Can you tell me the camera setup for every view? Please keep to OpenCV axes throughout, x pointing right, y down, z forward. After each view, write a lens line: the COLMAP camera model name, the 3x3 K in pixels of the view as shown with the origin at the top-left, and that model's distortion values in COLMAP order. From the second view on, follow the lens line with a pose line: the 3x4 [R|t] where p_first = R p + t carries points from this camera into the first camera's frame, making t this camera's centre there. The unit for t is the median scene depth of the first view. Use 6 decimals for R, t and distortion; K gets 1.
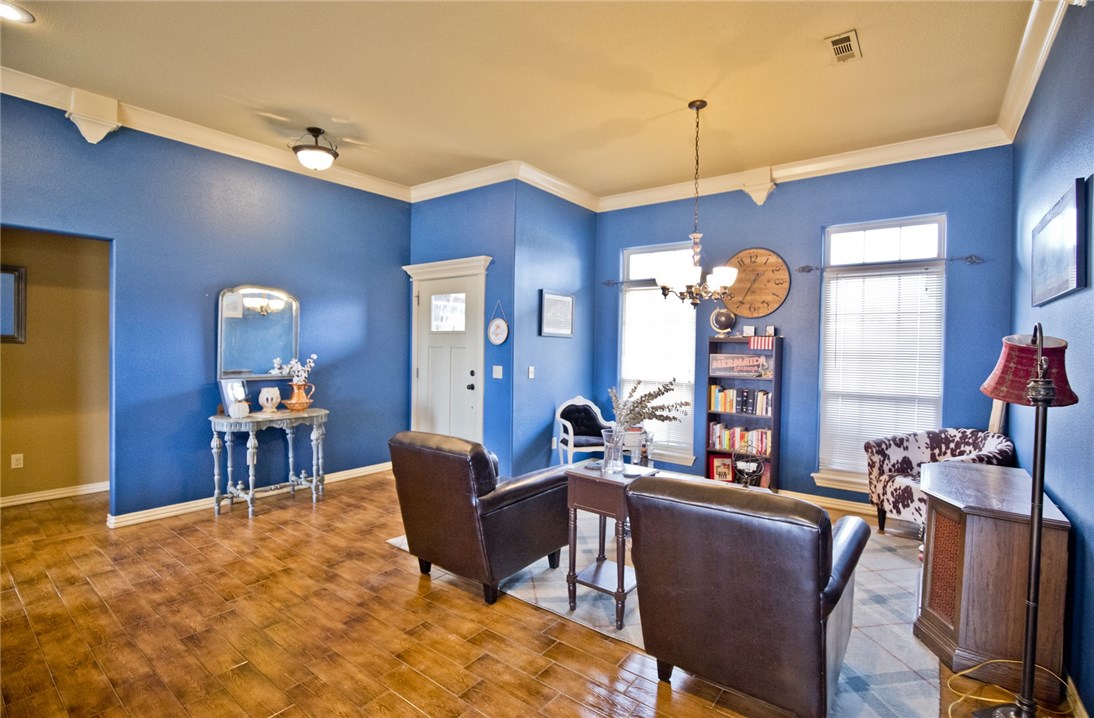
lens RADIAL K [[506.4, 0, 548.1], [0, 506.4, 356.8], [0, 0, 1]] dist [-0.034737, 0.005730]
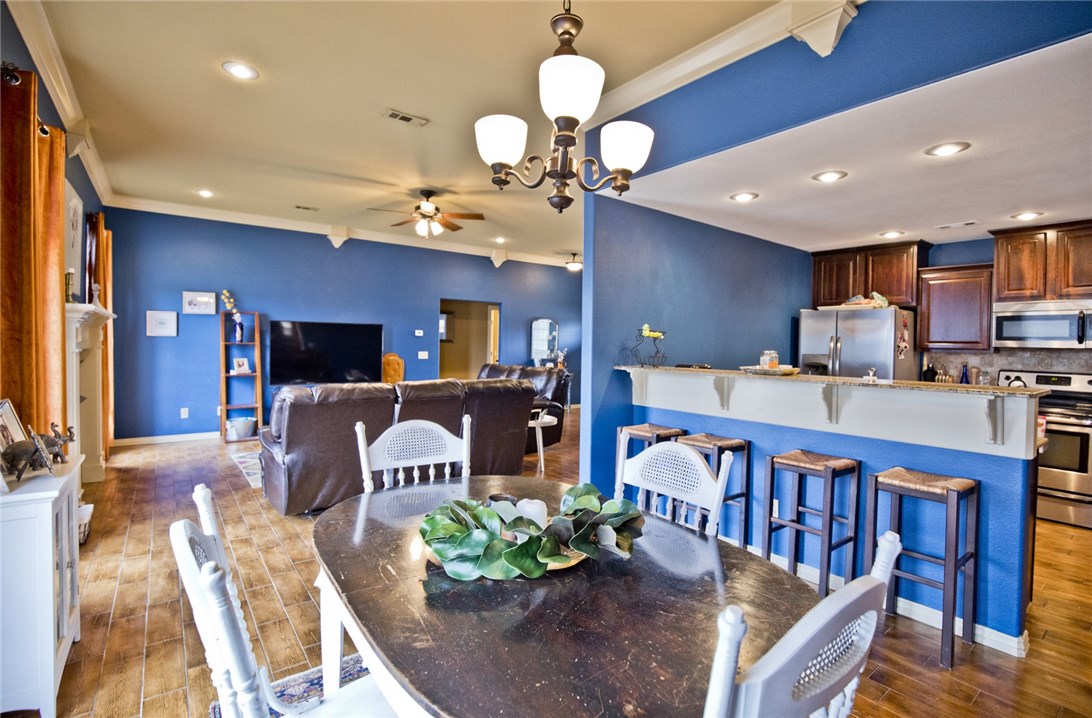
lens RADIAL K [[505.4, 0, 545.9], [0, 505.4, 354.6], [0, 0, 1]] dist [-0.034737, 0.005730]
pose [[0.964423, 0.009471, -0.264193, 0.042692], [-0.010751, 0.999936, -0.003398, 0.035477], [0.264144, 0.006117, 0.964464, -1.341930]]
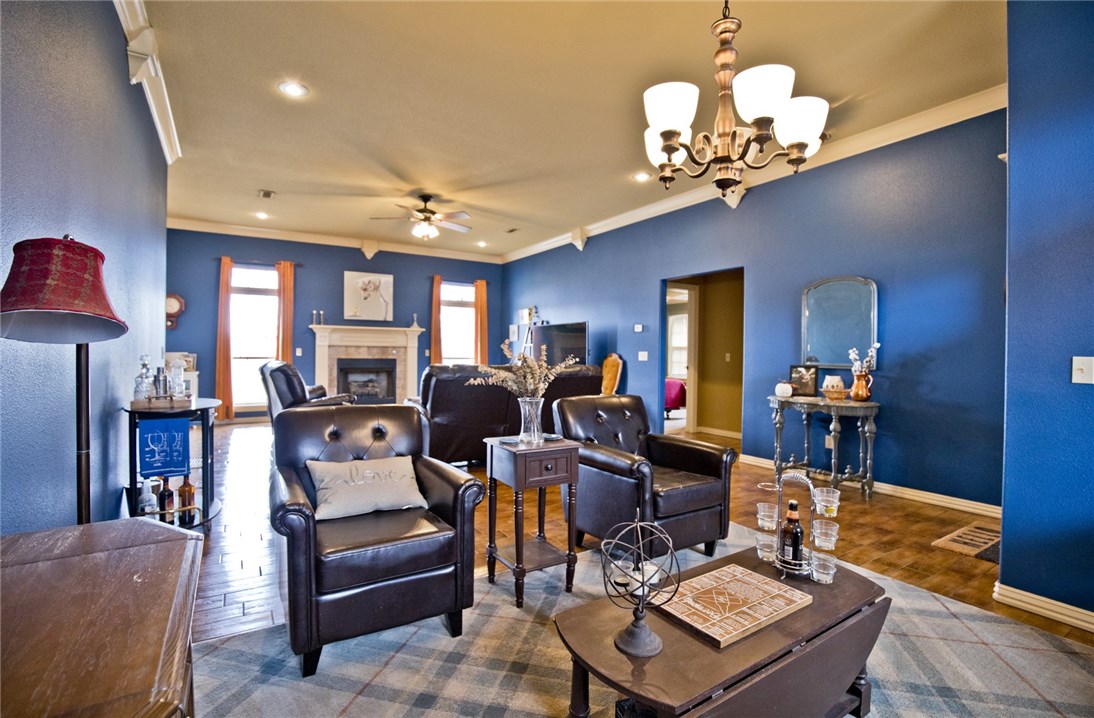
lens RADIAL K [[506.4, 0, 554.8], [0, 506.4, 354.0], [0, 0, 1]] dist [-0.034737, 0.005730]
pose [[-0.346249, -0.014704, -0.938027, 0.653163], [-0.035228, 0.999376, -0.002663, 0.044421], [0.937481, 0.032123, -0.346551, 0.893901]]
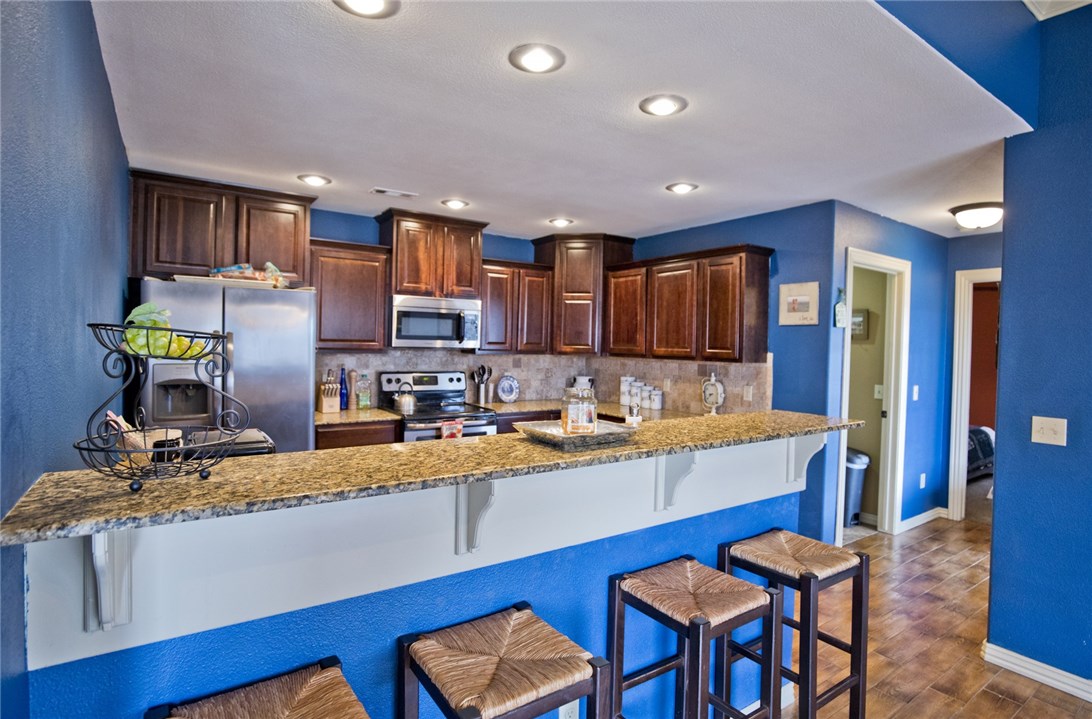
lens RADIAL K [[553.0, 0, 545.9], [0, 553.0, 353.0], [0, 0, 1]] dist [-0.022203, -0.000171]
pose [[0.311237, -0.025810, 0.949982, -0.196031], [0.003491, 0.999655, 0.026016, -0.011492], [-0.950326, -0.004780, 0.311220, -0.608884]]
